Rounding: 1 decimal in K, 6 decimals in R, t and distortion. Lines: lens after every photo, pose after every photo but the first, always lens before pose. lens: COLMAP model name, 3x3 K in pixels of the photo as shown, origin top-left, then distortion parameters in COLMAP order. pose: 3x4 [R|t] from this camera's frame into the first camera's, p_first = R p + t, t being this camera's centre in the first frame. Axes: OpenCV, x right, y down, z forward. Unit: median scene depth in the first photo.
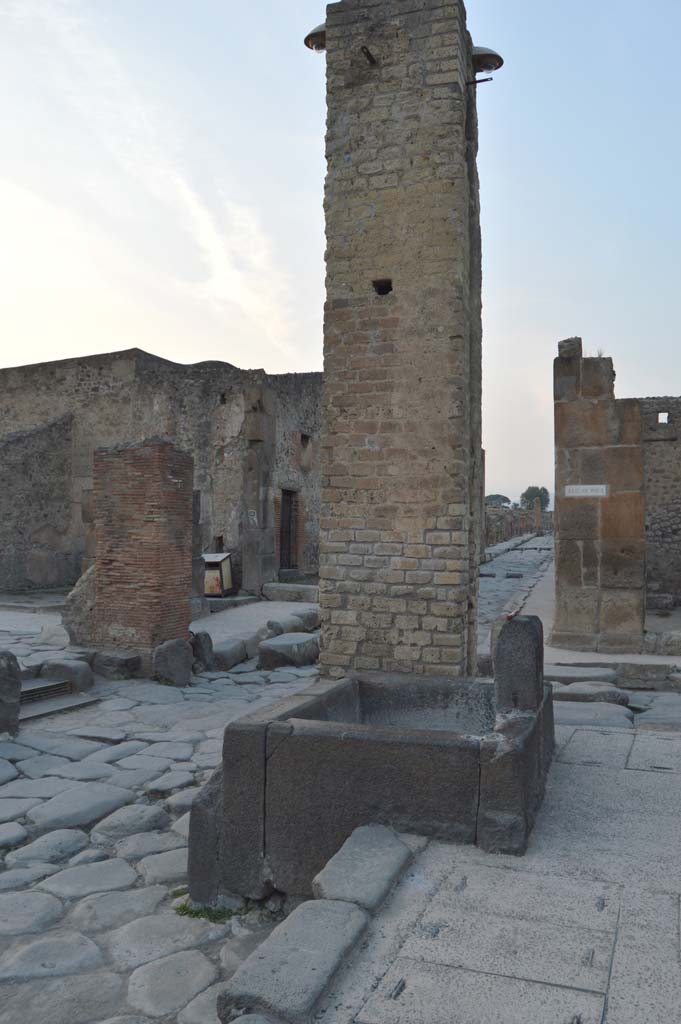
lens RADIAL K [[820.0, 0, 356.1], [0, 820.0, 523.1], [0, 0, 1]] dist [-0.098198, 0.039238]
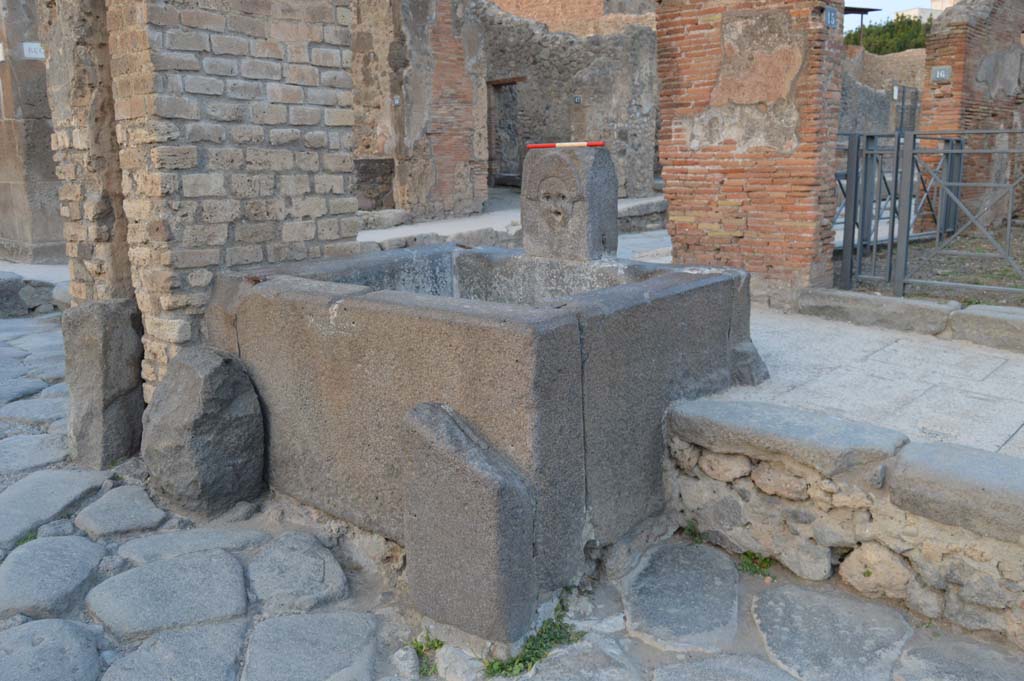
lens RADIAL K [[820.0, 0, 512.0], [0, 820.0, 340.5], [0, 0, 1]] dist [-0.098198, 0.039238]
pose [[0.381355, -0.210364, 0.900175, -0.477828], [-0.004813, 0.973299, 0.229492, 0.089837], [-0.924416, -0.091851, 0.370160, 0.566653]]
